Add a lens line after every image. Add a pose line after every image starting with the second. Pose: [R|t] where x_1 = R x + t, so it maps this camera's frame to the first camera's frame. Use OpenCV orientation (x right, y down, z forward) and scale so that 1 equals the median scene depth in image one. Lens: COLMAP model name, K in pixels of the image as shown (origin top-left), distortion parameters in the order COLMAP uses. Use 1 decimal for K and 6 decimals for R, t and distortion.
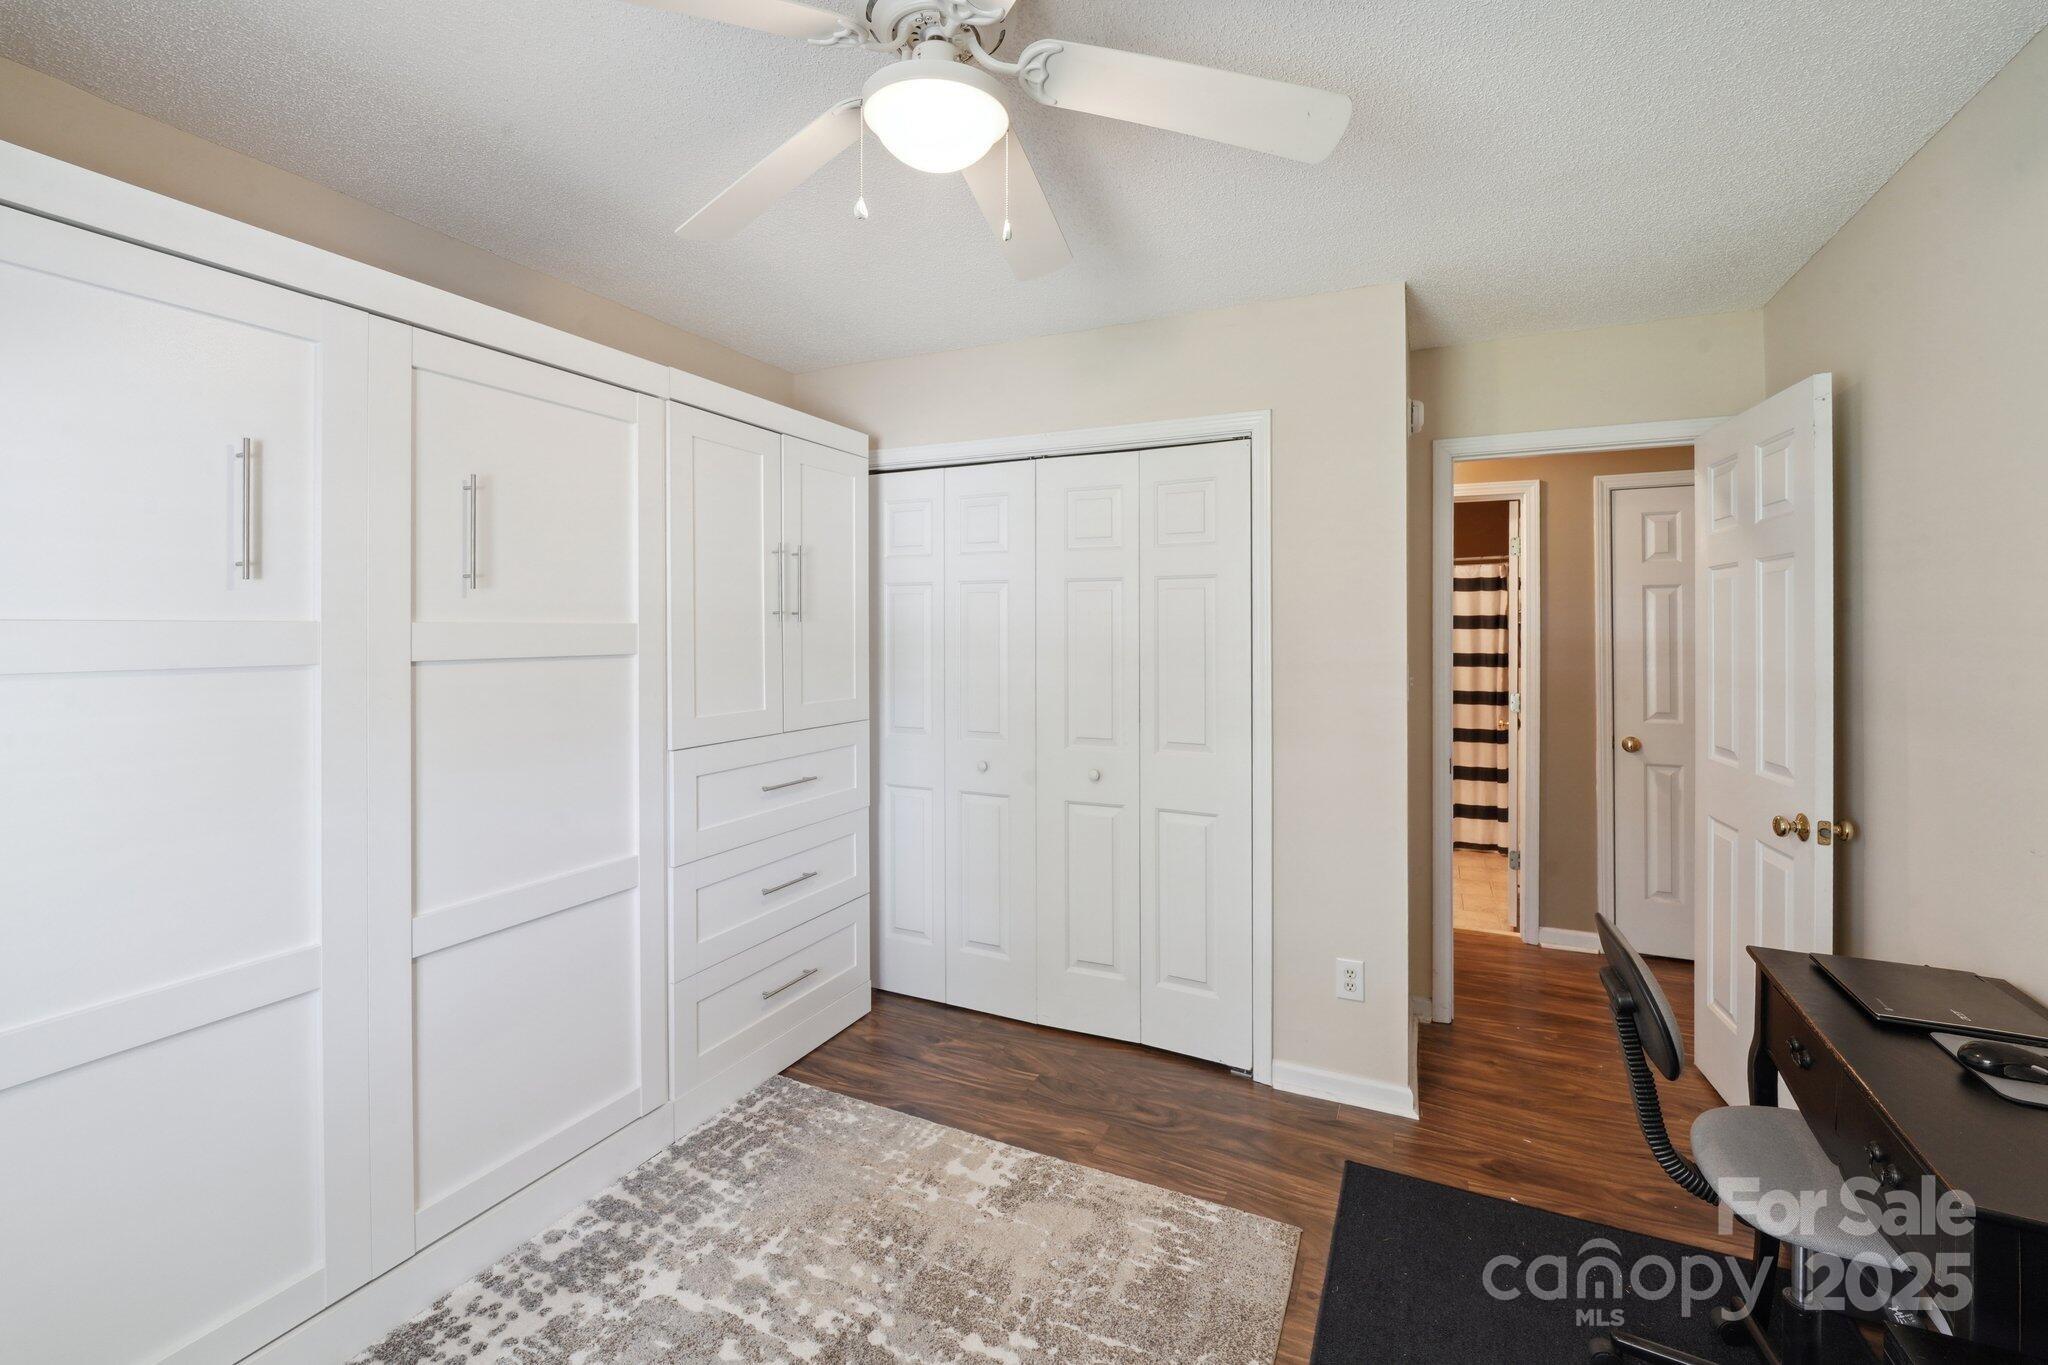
lens RADIAL K [[844.1, 0, 1007.9], [0, 844.1, 629.5], [0, 0, 1]] dist [-0.007034, -0.002887]
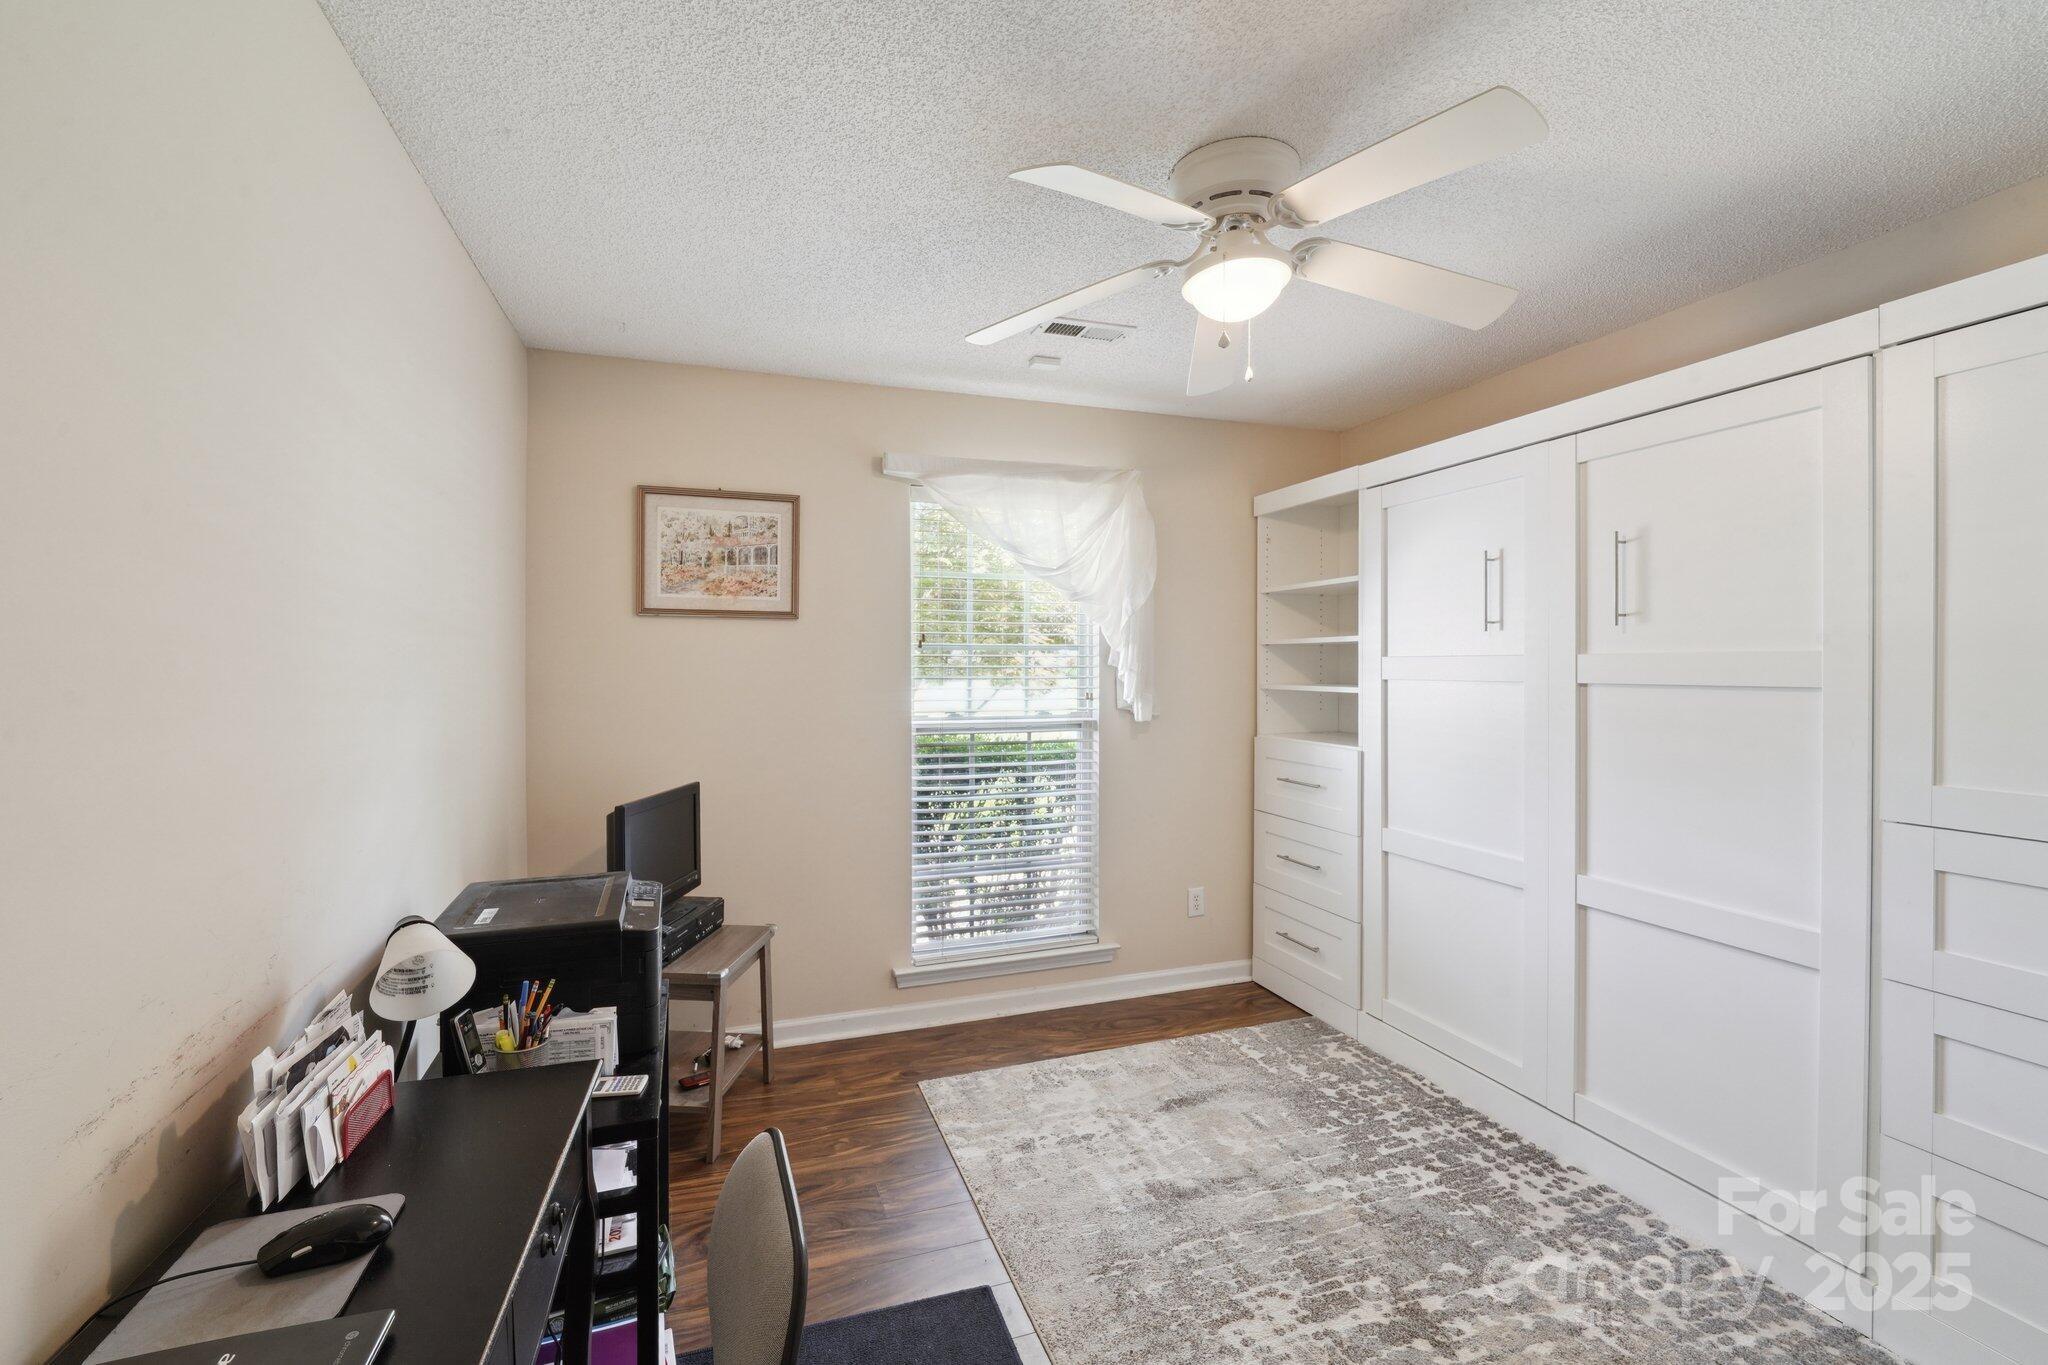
lens RADIAL K [[844.1, 0, 1025.5], [0, 844.1, 675.2], [0, 0, 1]] dist [-0.007034, -0.002887]
pose [[-0.704131, -0.003467, -0.710062, 0.843340], [0.004286, 0.999949, -0.009133, 0.033715], [0.710058, -0.009474, -0.704080, 1.279119]]
